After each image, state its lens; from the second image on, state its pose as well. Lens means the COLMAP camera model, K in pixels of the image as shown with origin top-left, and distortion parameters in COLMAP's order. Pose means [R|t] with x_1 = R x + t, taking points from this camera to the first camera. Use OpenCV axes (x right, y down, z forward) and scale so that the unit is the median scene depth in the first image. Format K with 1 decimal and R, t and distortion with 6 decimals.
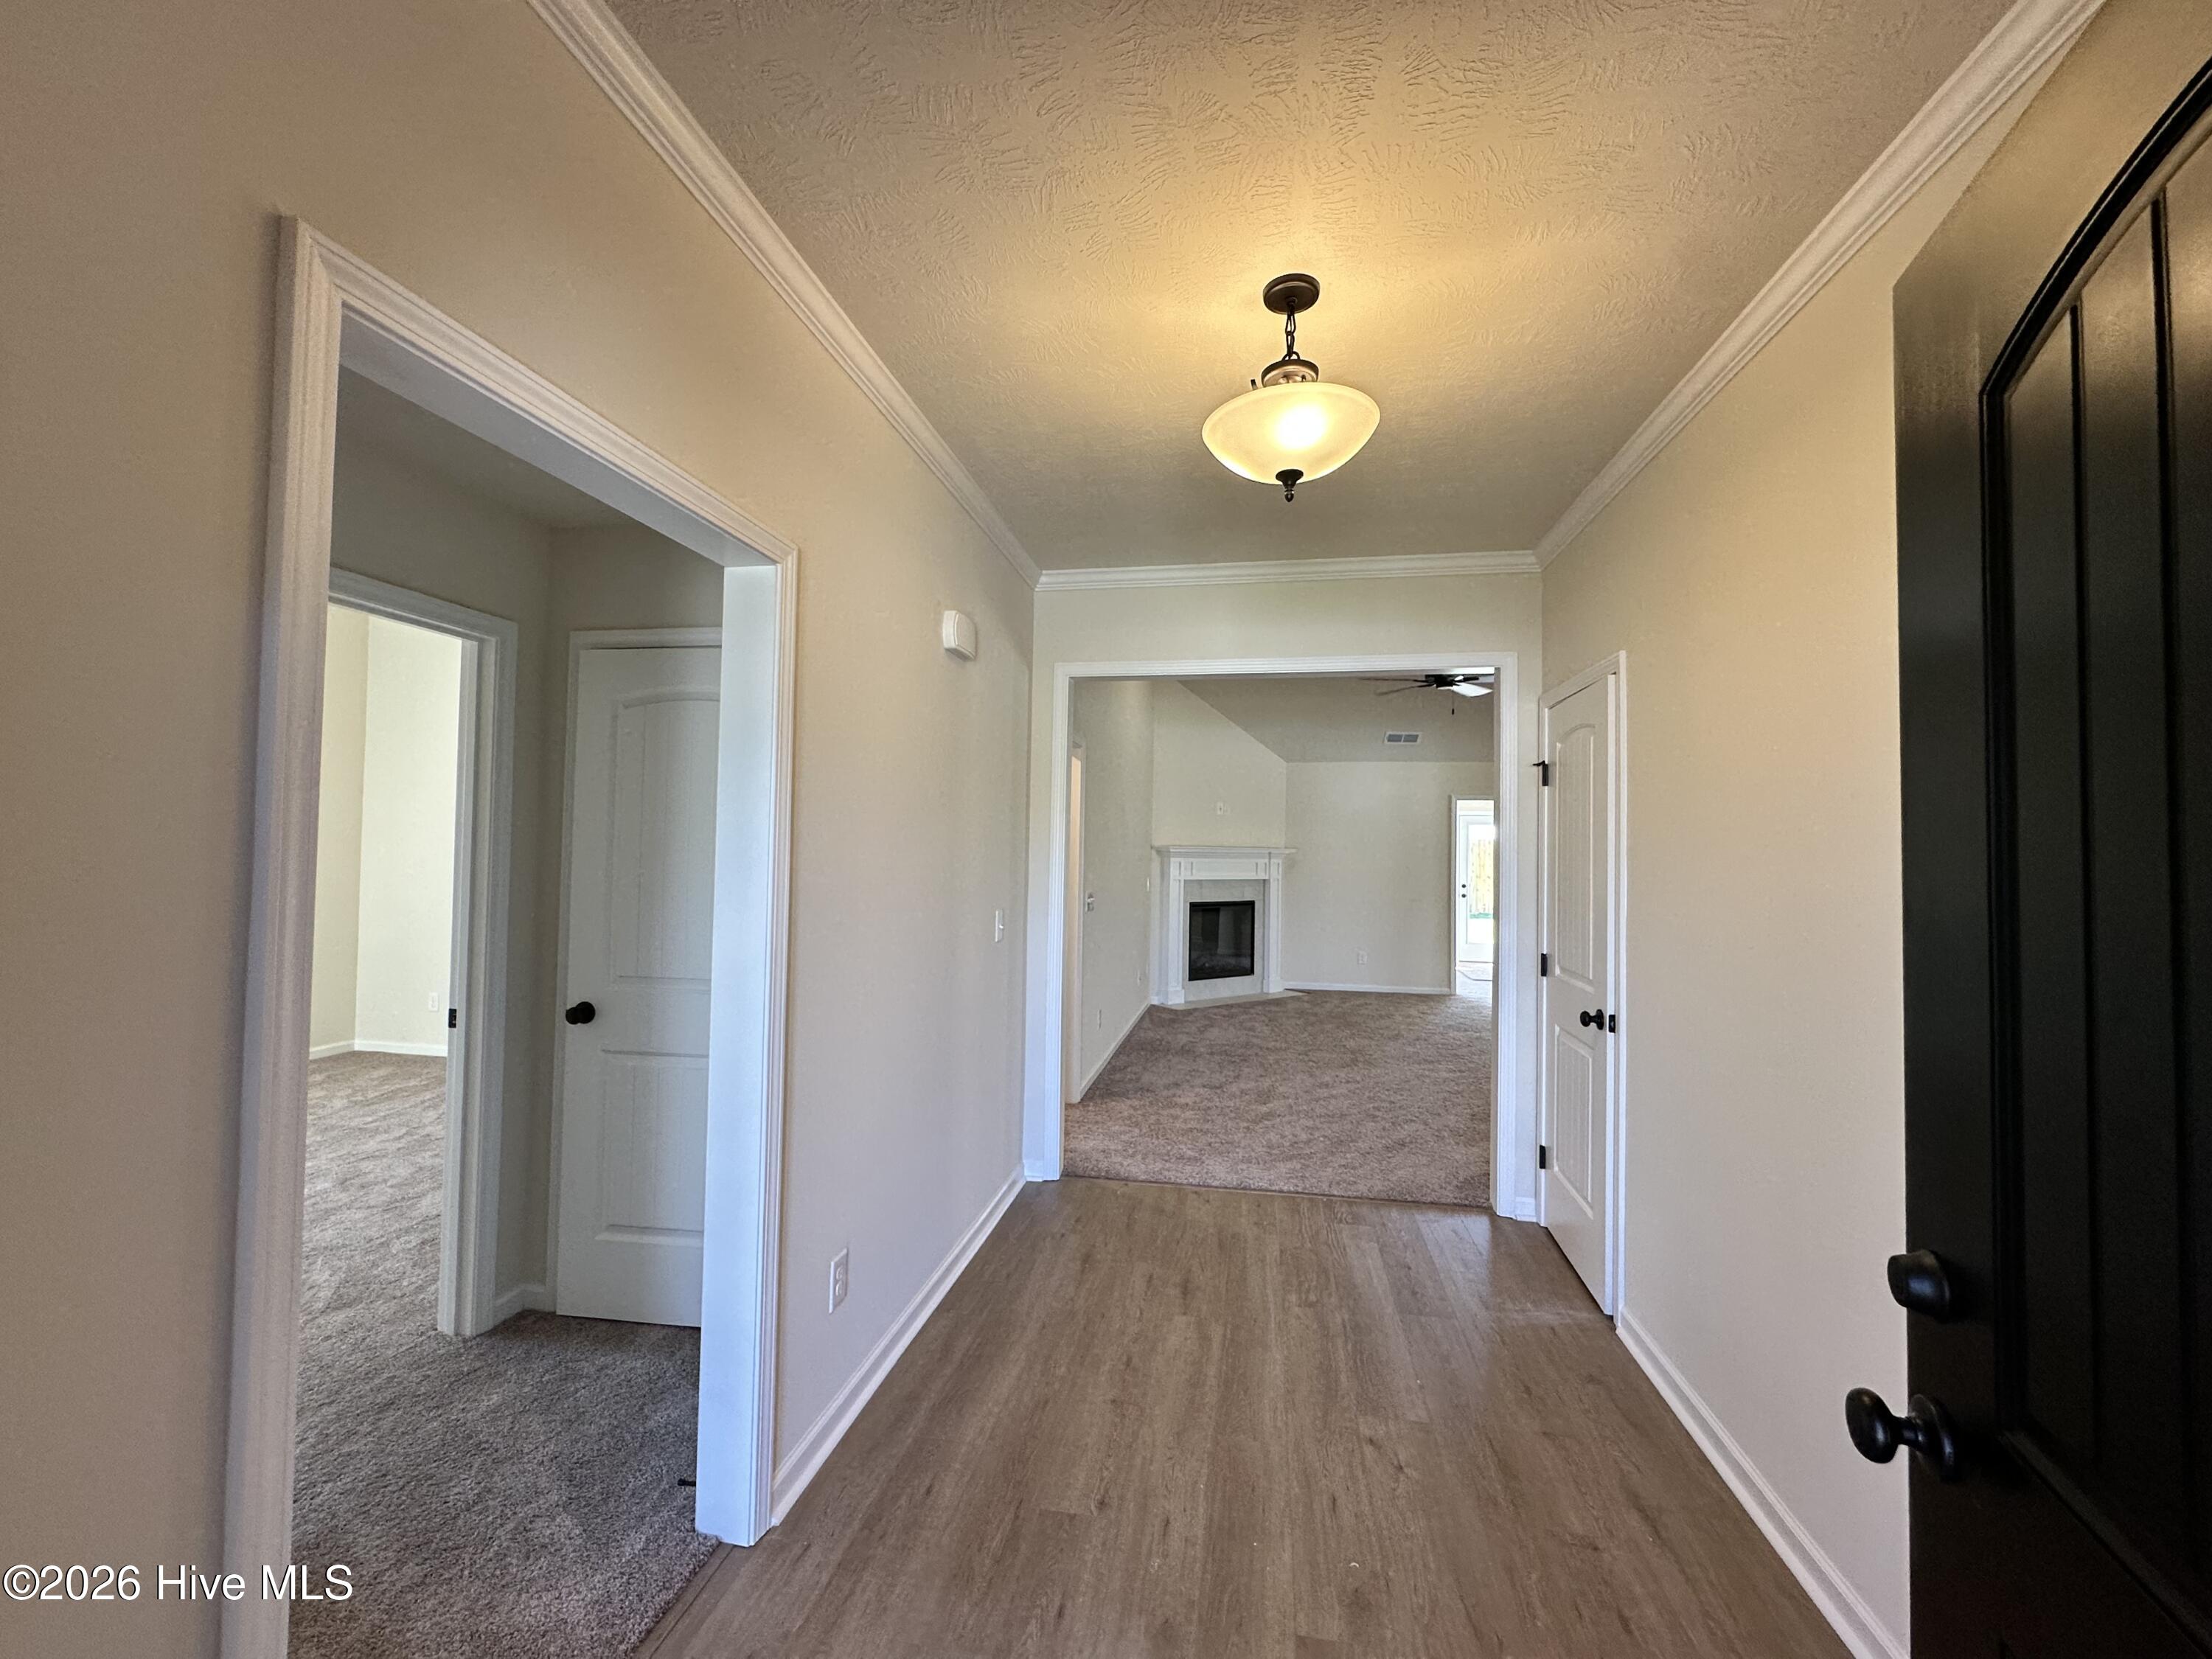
lens RADIAL K [[886.1, 0, 1106.0], [0, 886.1, 829.5], [0, 0, 1]] dist [-0.002194, 0.000186]
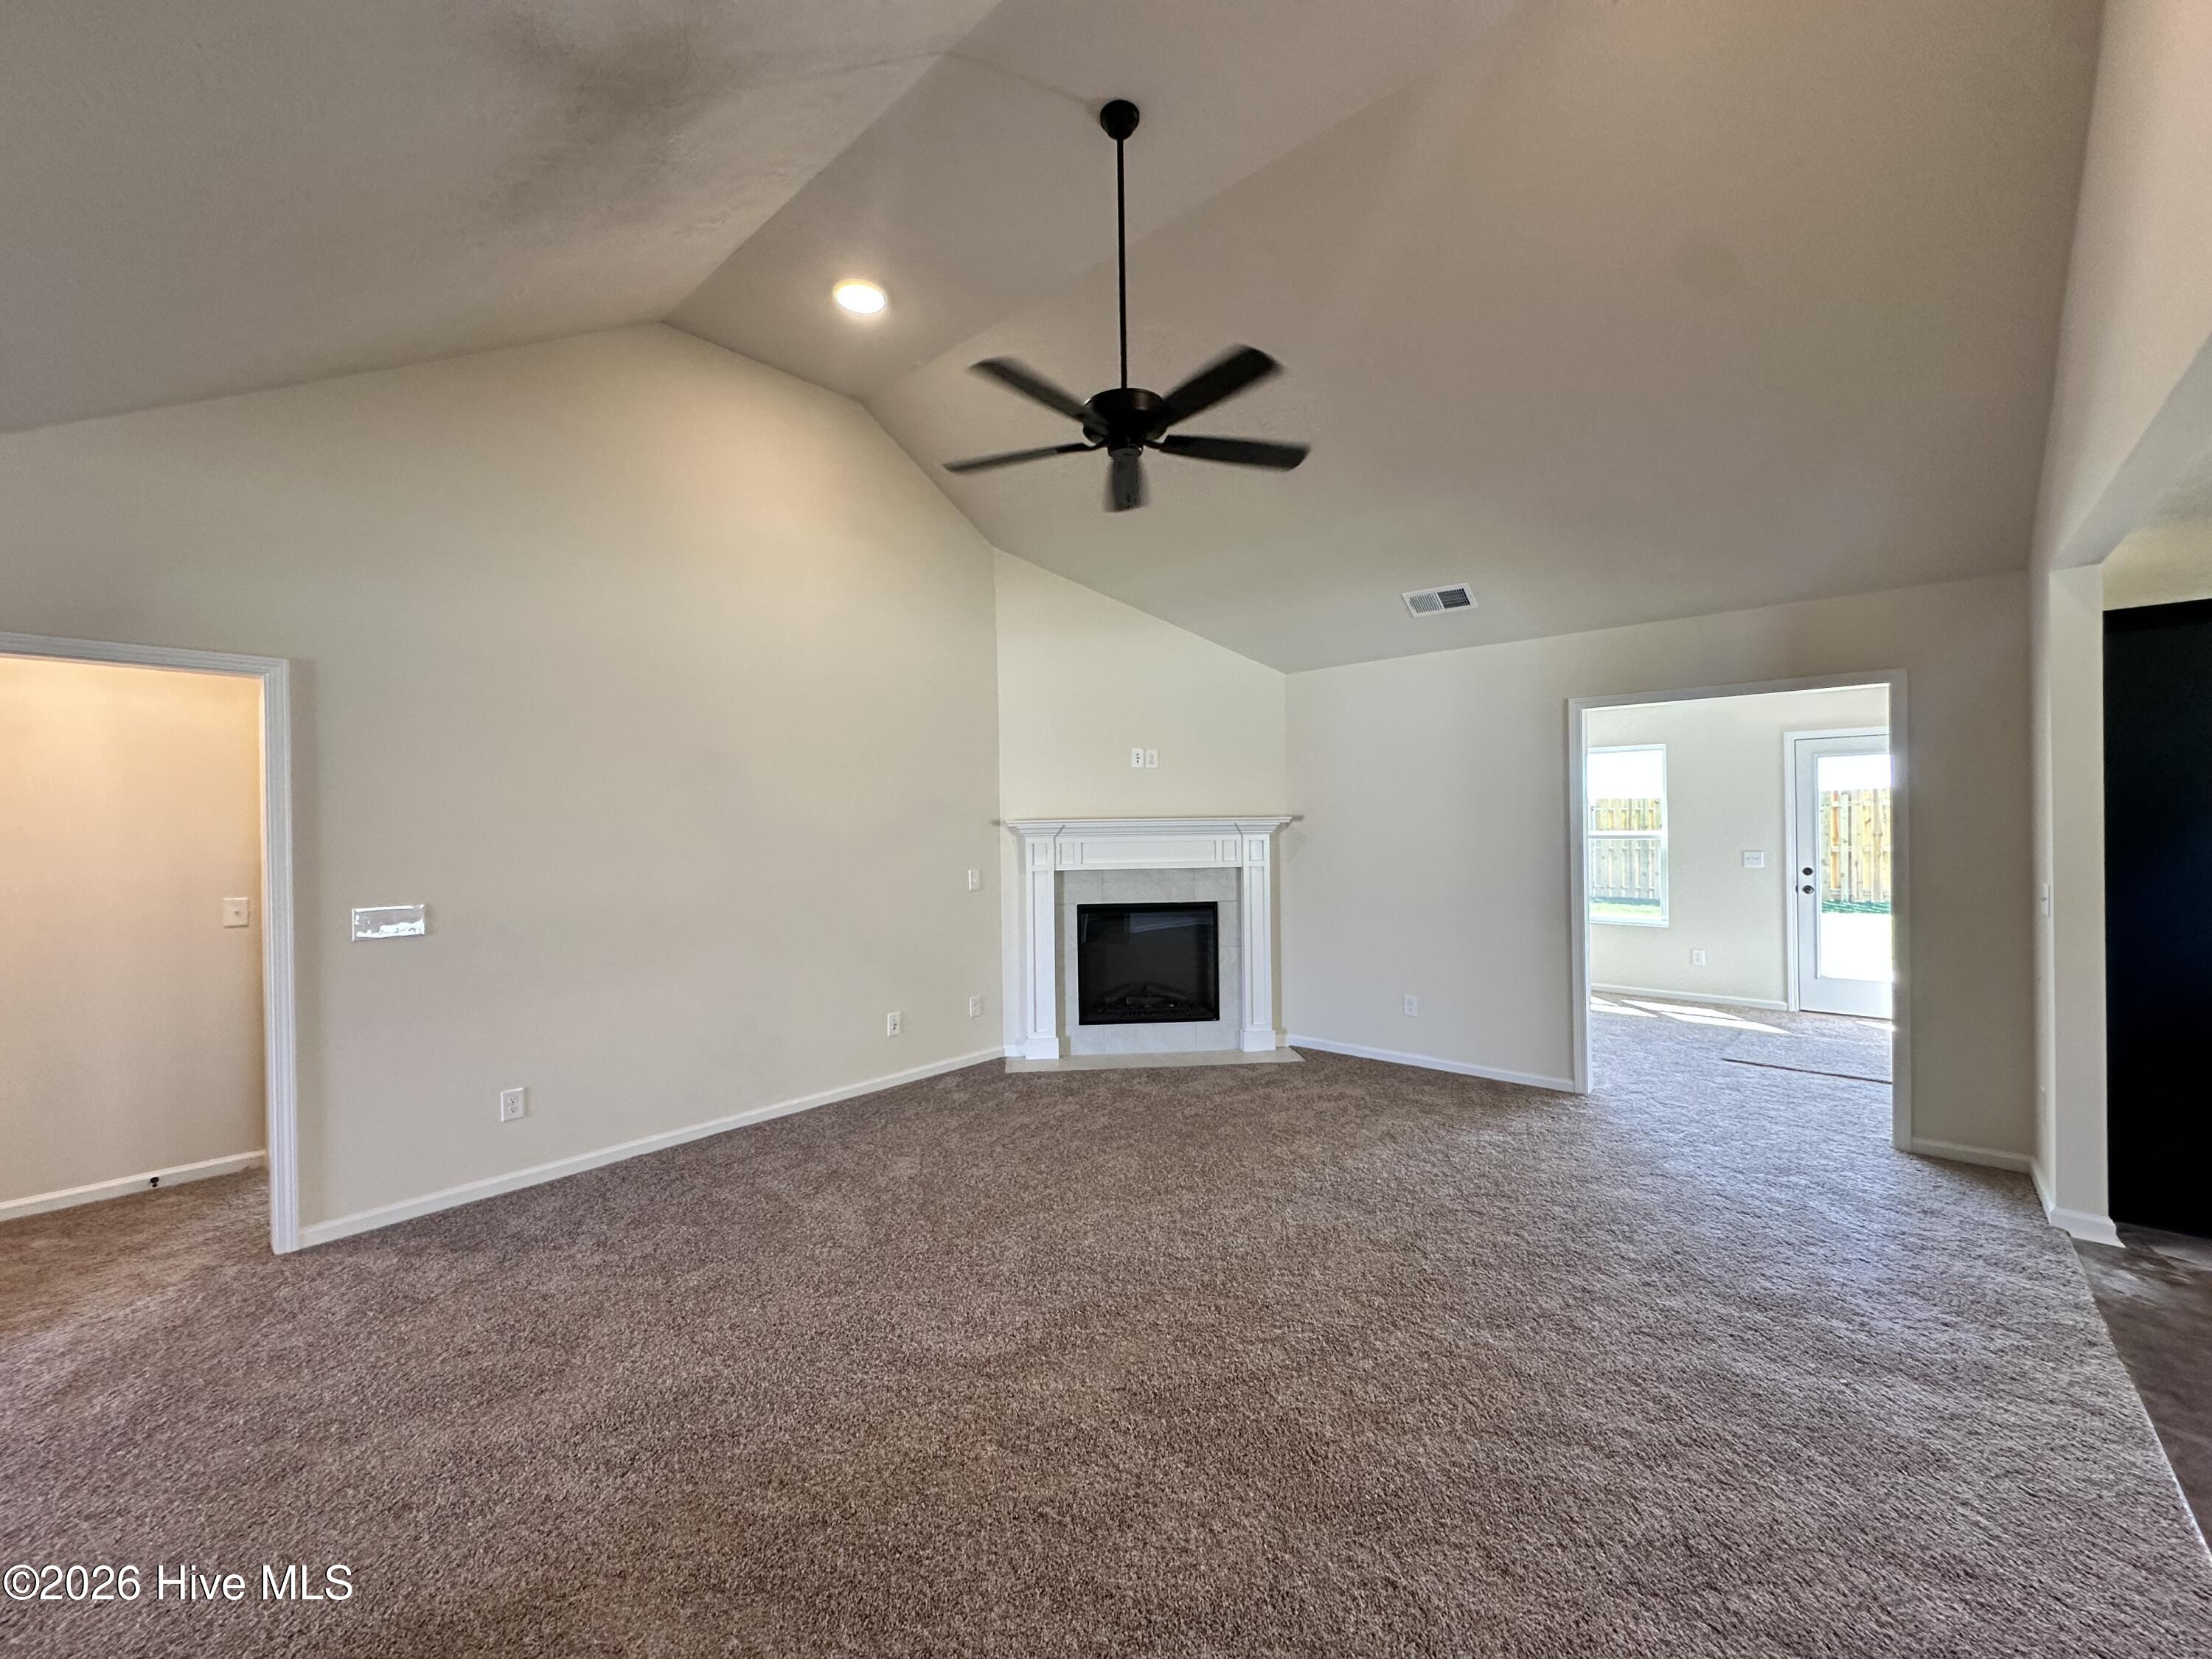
lens RADIAL K [[886.1, 0, 1106.0], [0, 886.1, 829.5], [0, 0, 1]] dist [-0.002194, 0.000186]
pose [[0.852885, -0.024886, -0.521506, 0.428938], [0.039932, 0.999047, 0.017632, 0.015696], [0.520570, -0.035863, 0.853065, 0.431163]]
